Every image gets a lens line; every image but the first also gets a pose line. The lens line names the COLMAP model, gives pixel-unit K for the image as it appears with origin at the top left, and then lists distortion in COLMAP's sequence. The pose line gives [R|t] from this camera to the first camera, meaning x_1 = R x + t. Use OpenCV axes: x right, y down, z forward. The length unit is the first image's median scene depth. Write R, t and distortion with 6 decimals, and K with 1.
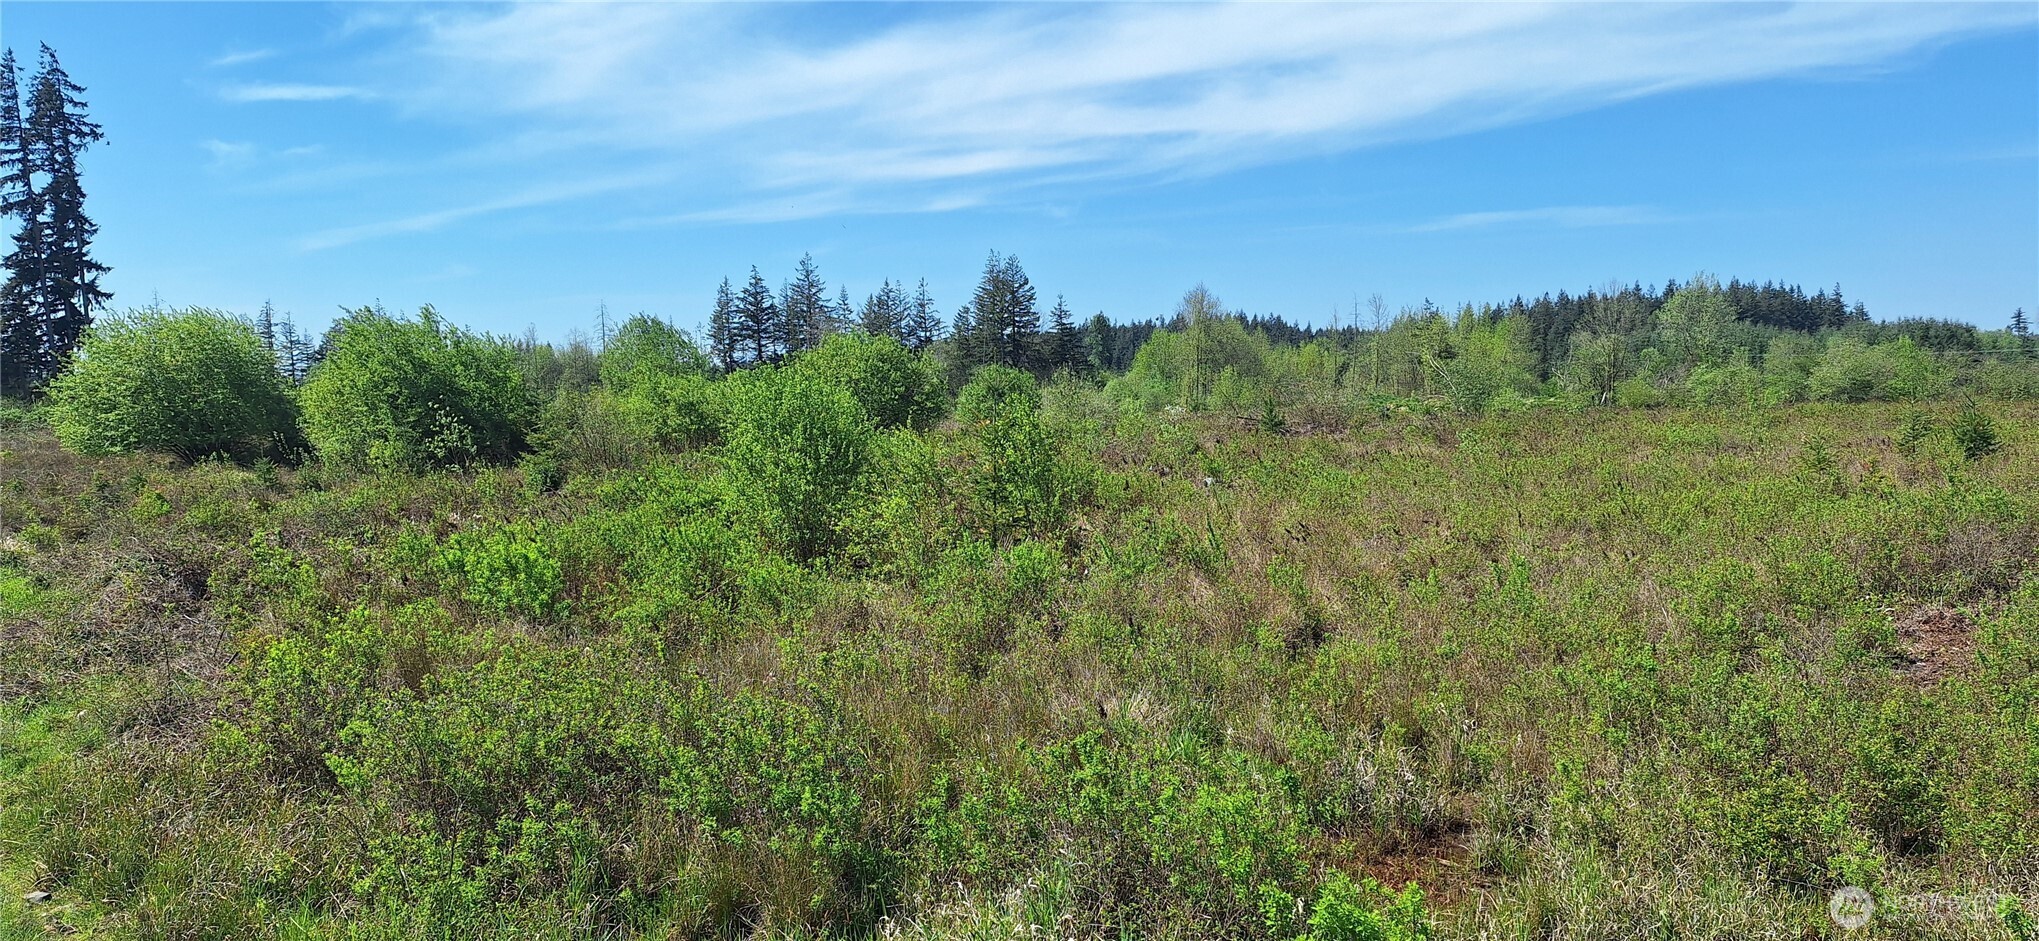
lens RADIAL K [[1621.3, 0, 1026.8], [0, 1621.3, 484.2], [0, 0, 1]] dist [0.051131, 0.009861]
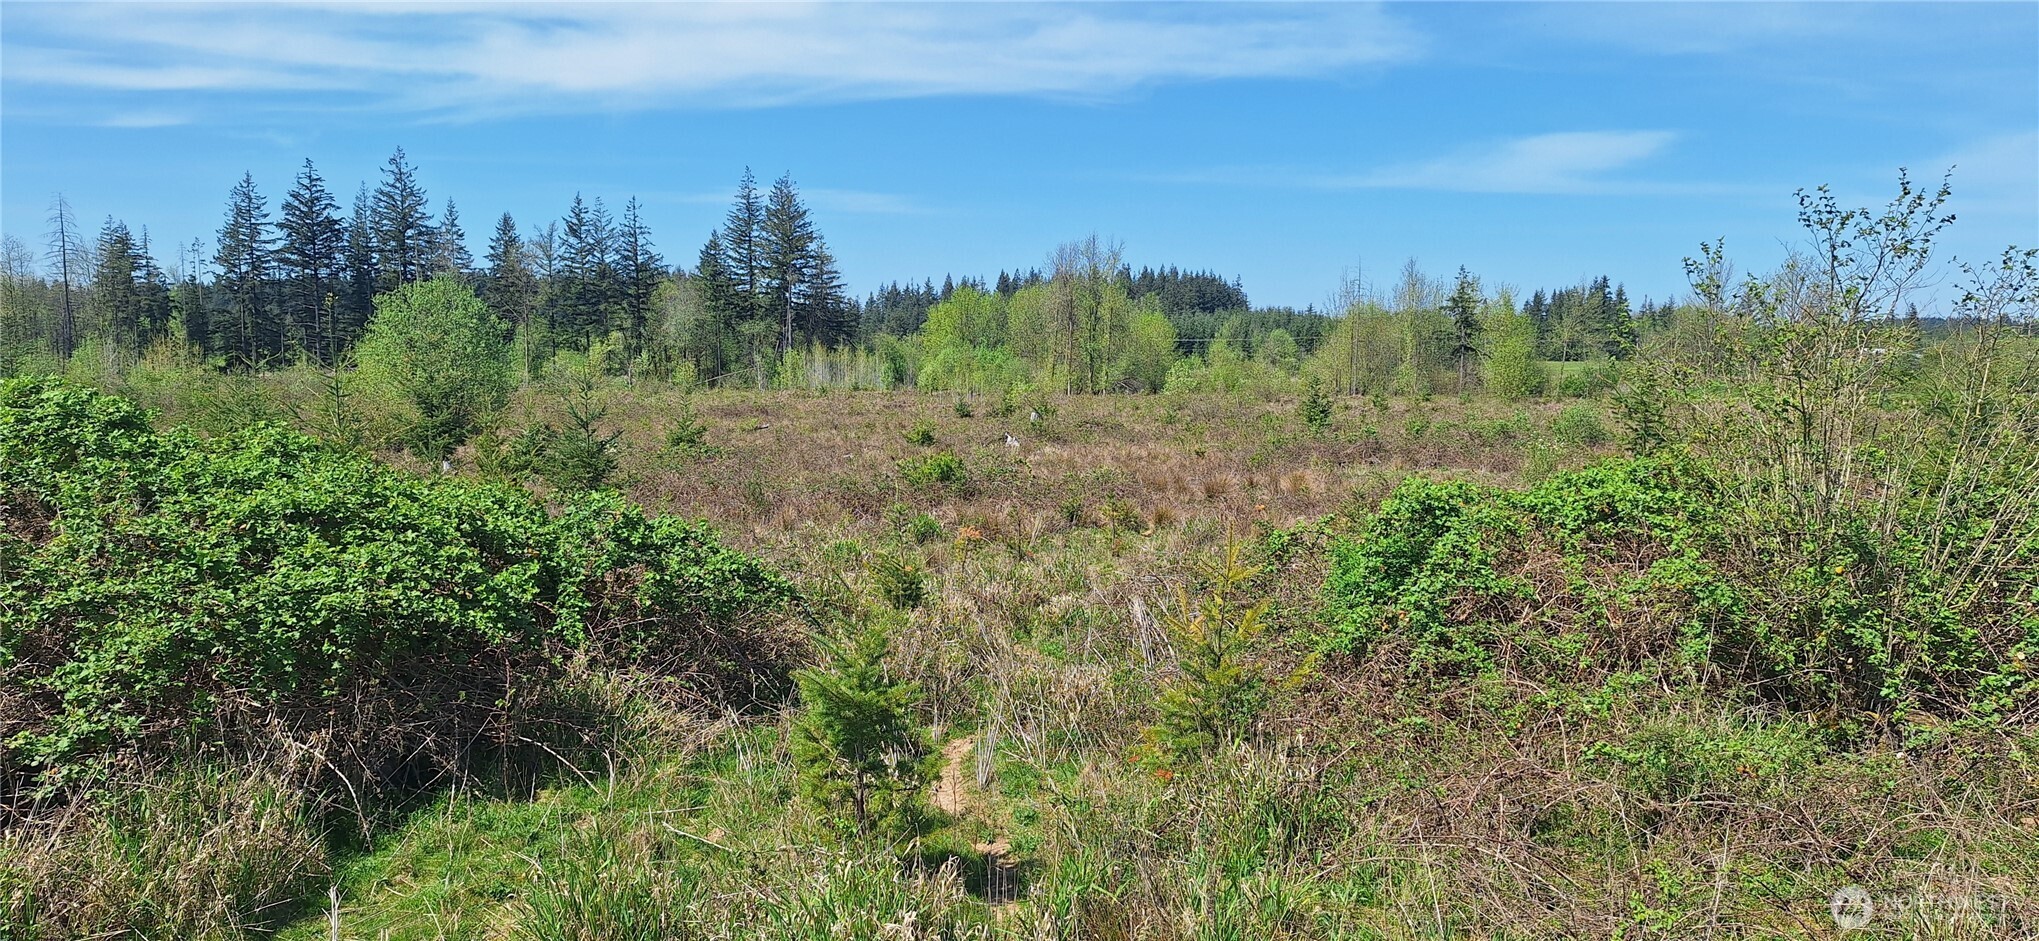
lens RADIAL K [[1395.1, 0, 1014.7], [0, 1395.1, 488.4], [0, 0, 1]] dist [0.102876, -0.123846]
pose [[0.845528, -0.029571, 0.533112, -0.242083], [0.006428, 0.998957, 0.045216, -0.018044], [-0.533892, -0.034804, 0.844836, 0.305222]]
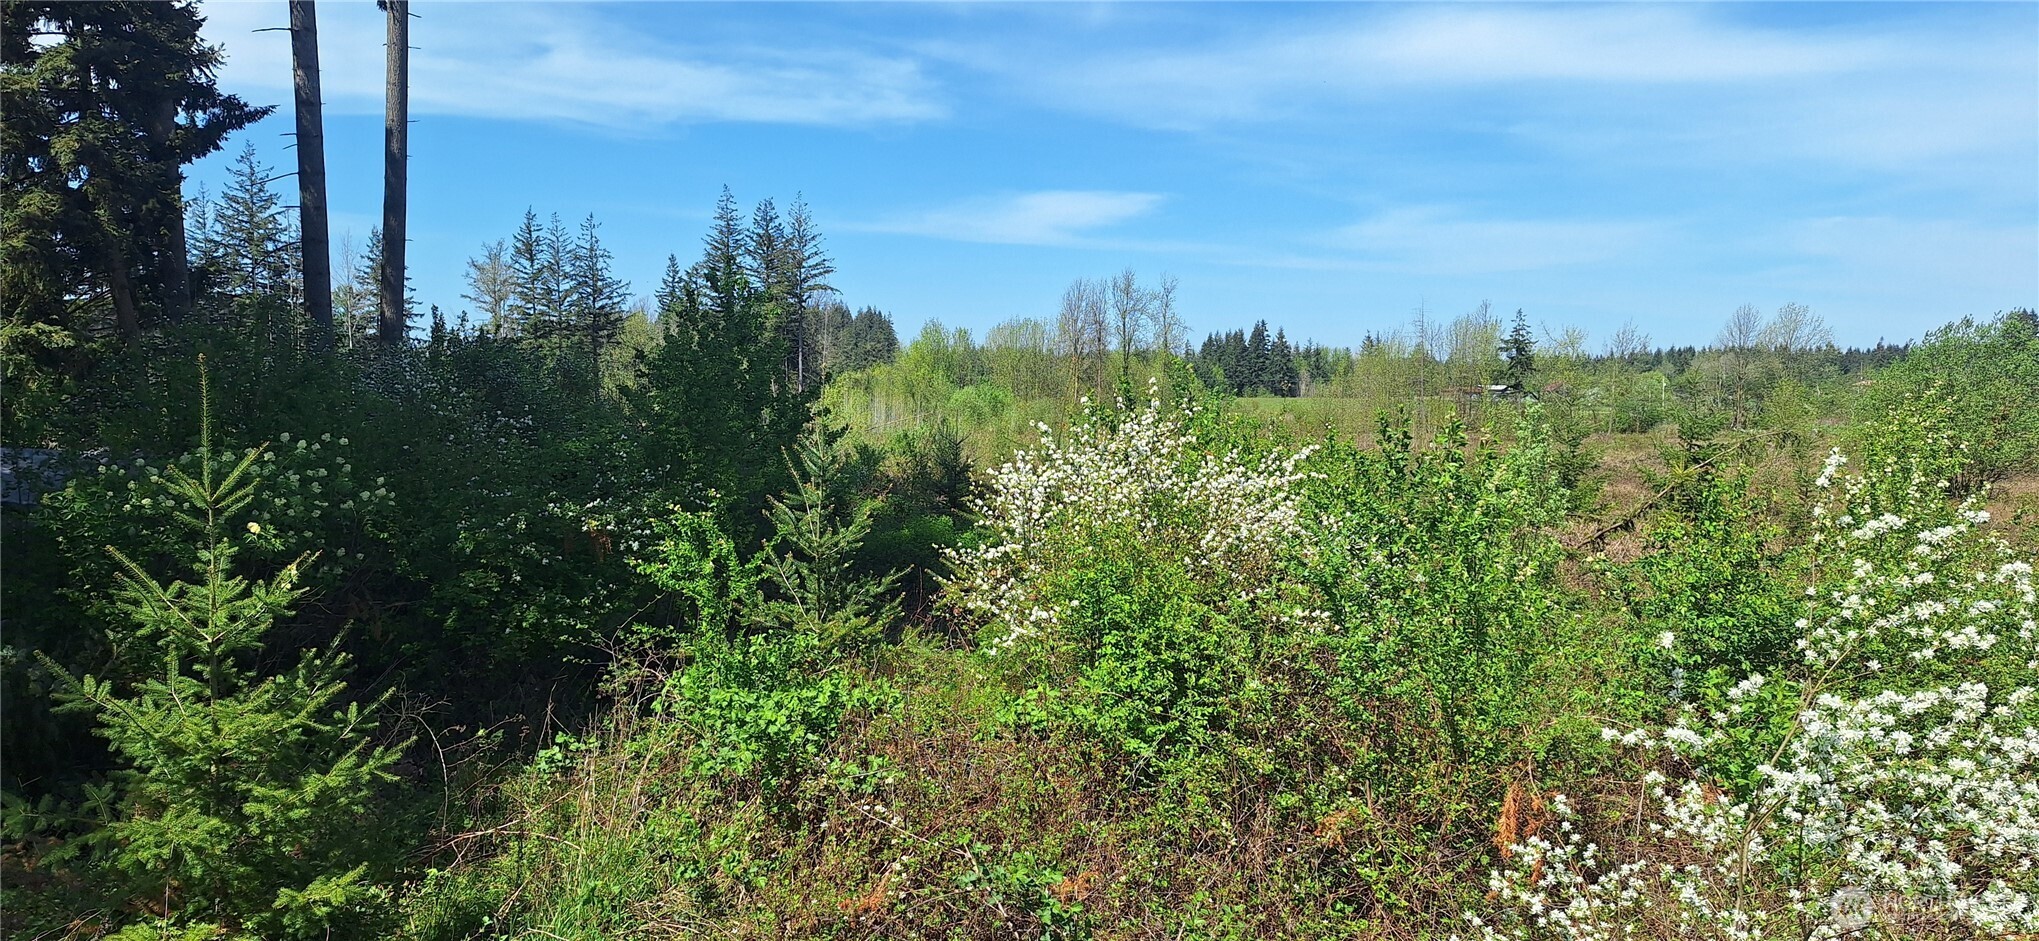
lens RADIAL K [[1395.1, 0, 1017.2], [0, 1395.1, 452.1], [0, 0, 1]] dist [0.102876, -0.123846]
pose [[0.601843, -0.016988, 0.798434, -0.309713], [0.030379, 0.999537, -0.001633, -0.021739], [-0.798037, 0.025238, 0.602080, 0.395836]]
